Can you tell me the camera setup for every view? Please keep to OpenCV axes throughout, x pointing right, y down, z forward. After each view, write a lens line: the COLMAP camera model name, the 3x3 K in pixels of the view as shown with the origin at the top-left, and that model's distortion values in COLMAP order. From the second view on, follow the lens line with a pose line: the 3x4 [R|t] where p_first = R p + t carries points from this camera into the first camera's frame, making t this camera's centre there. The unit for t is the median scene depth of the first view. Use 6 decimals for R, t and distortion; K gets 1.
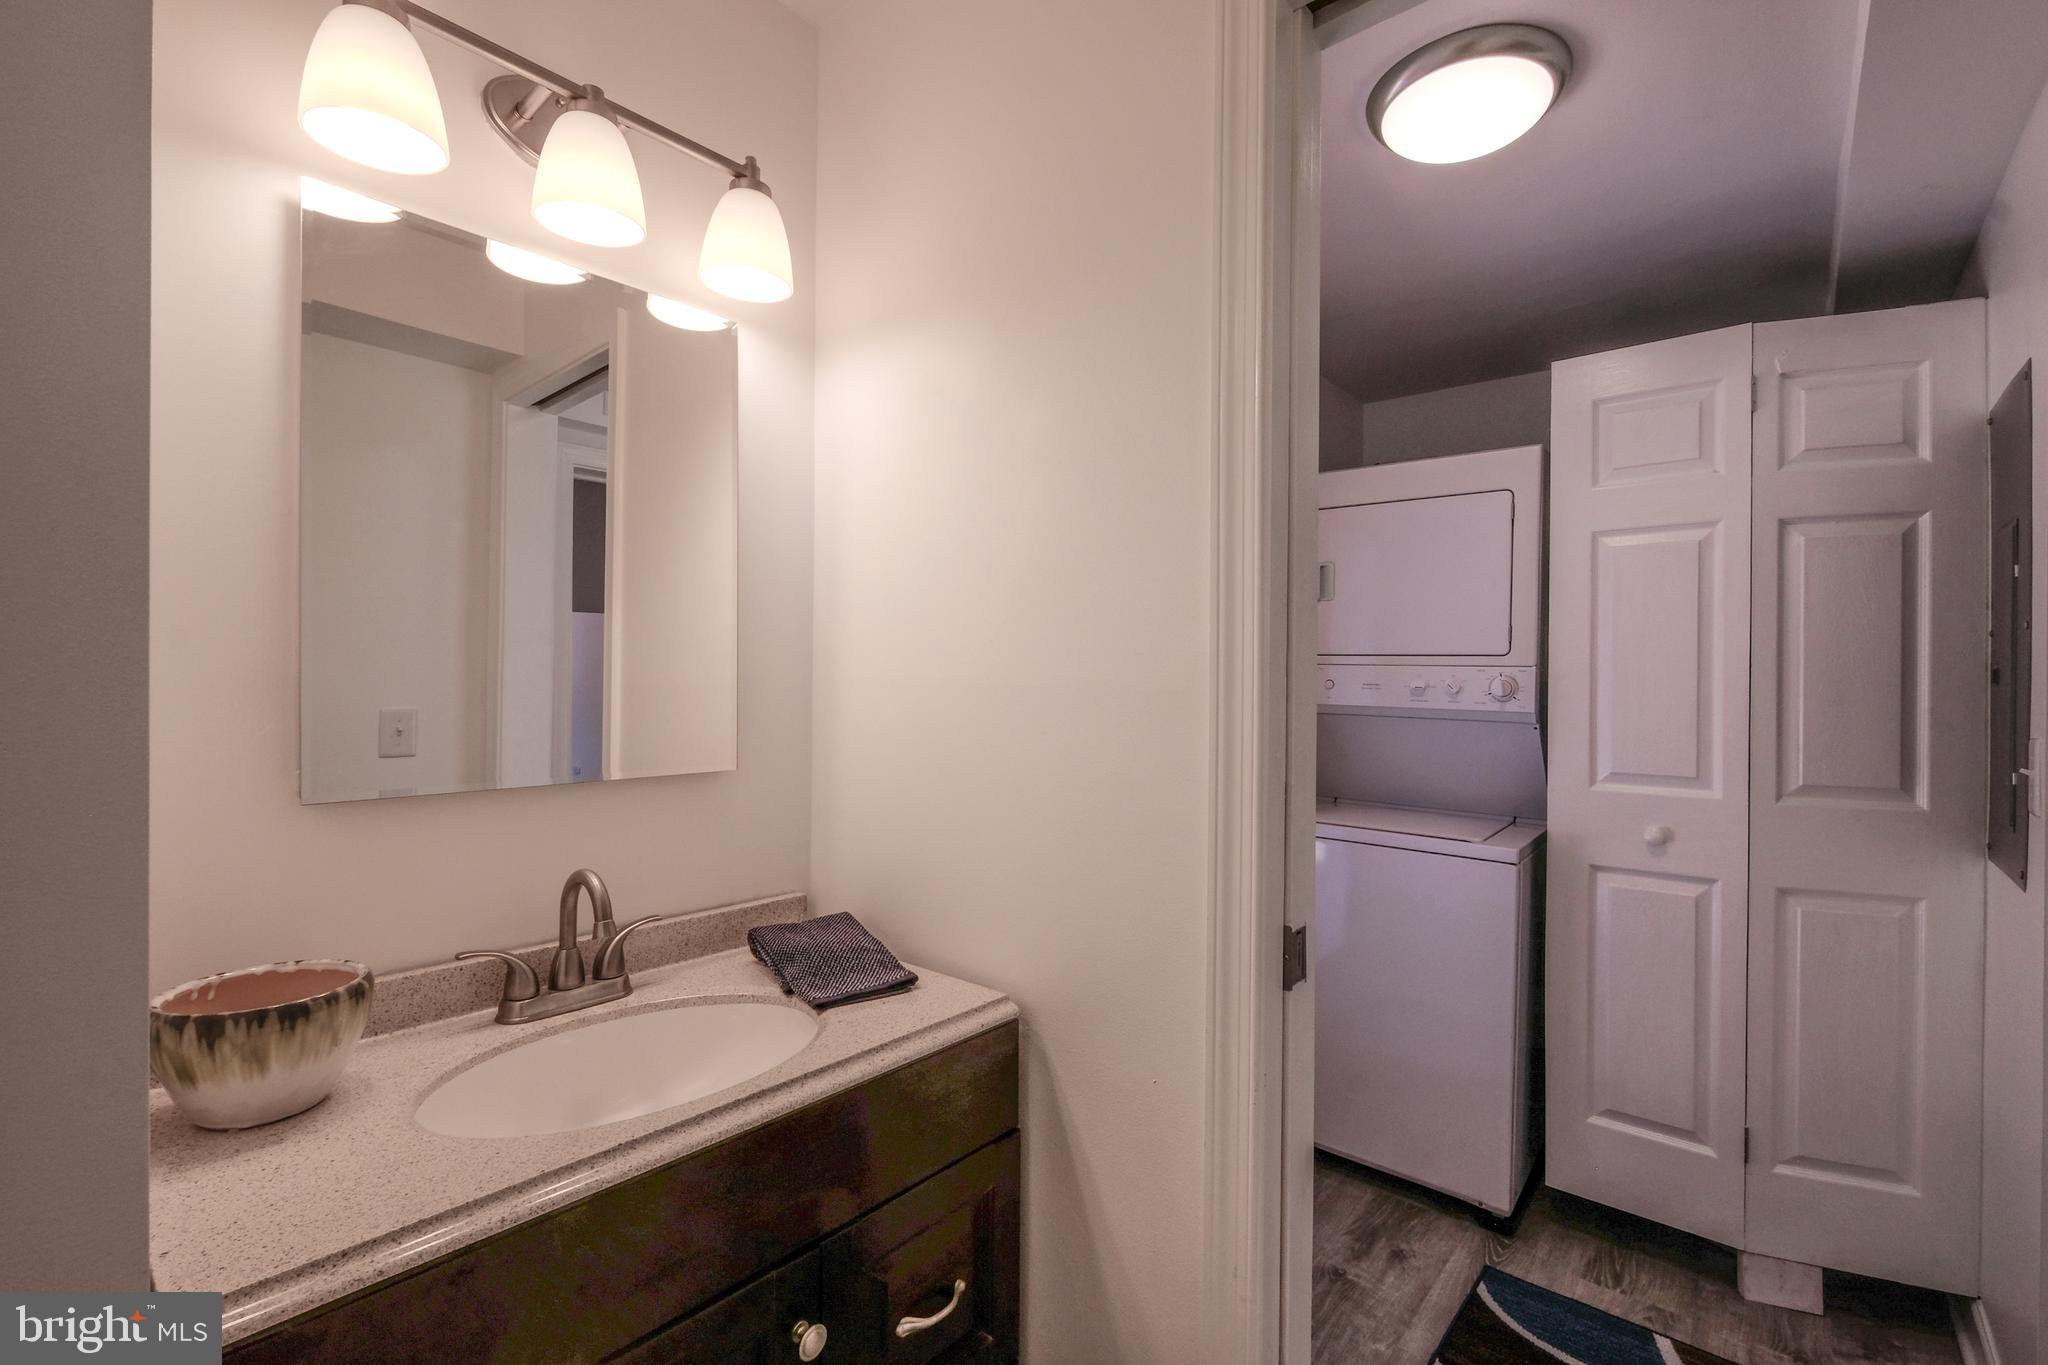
lens RADIAL K [[902.1, 0, 1028.9], [0, 902.1, 681.8], [0, 0, 1]] dist [0.001839, 0.001893]
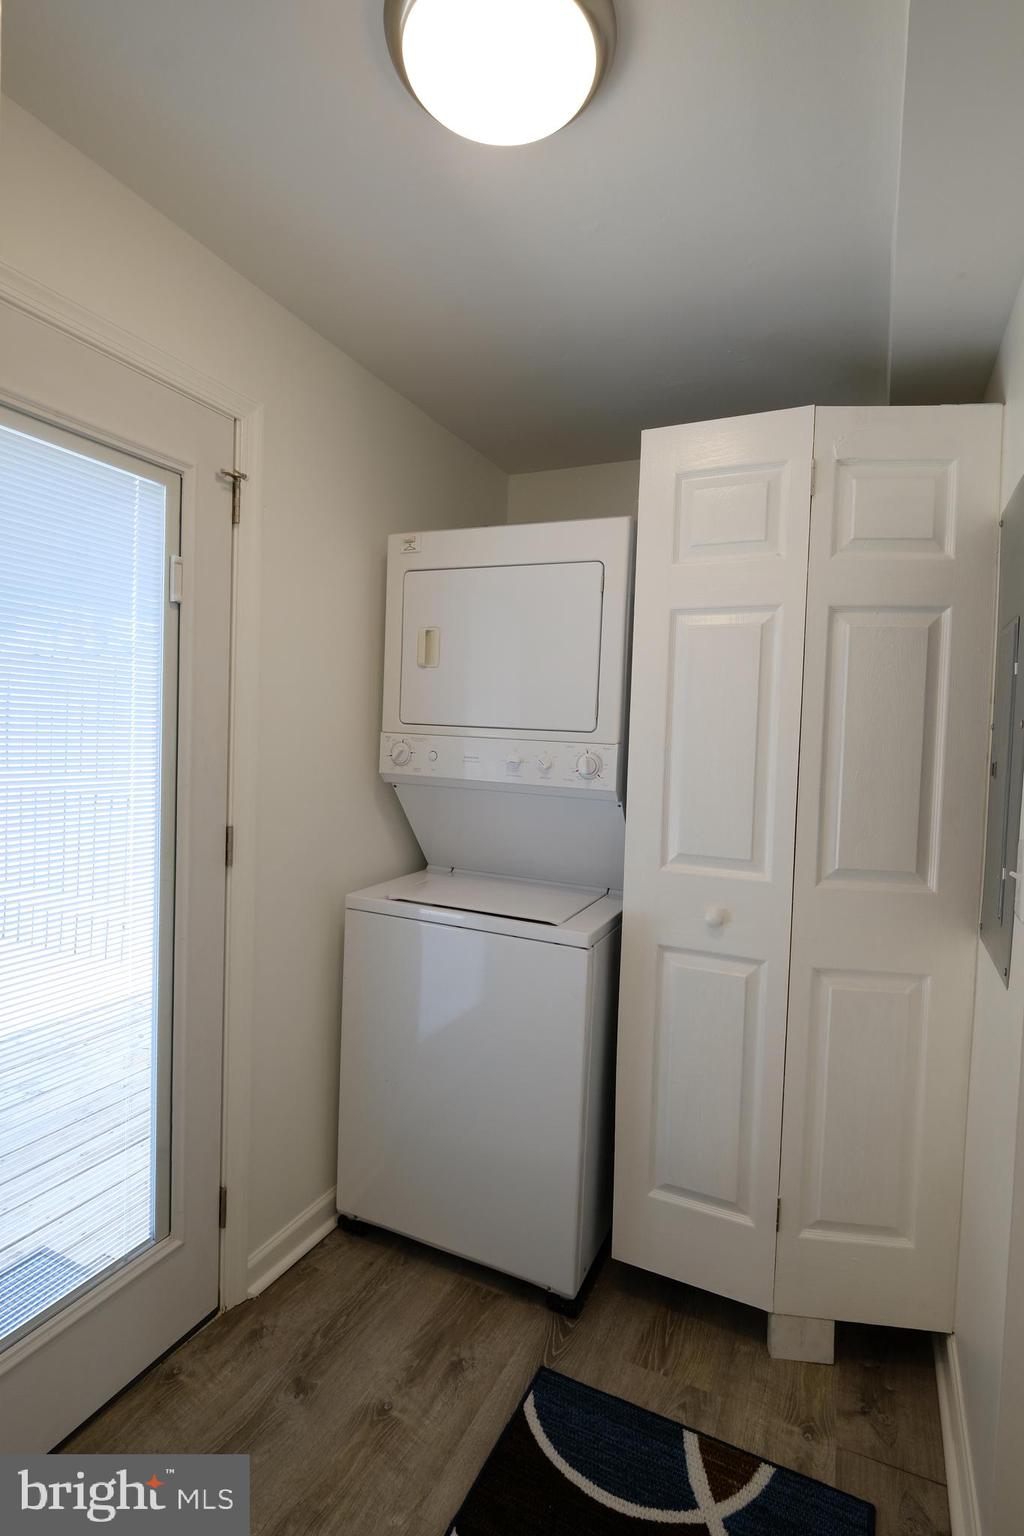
lens RADIAL K [[767.6, 0, 508.0], [0, 767.6, 764.5], [0, 0, 1]] dist [0.006696, -0.001901]
pose [[0.966661, 0.010671, 0.255837, 0.262622], [-0.022178, 0.998866, 0.042134, -0.031311], [-0.255097, -0.046403, 0.965801, 0.252264]]
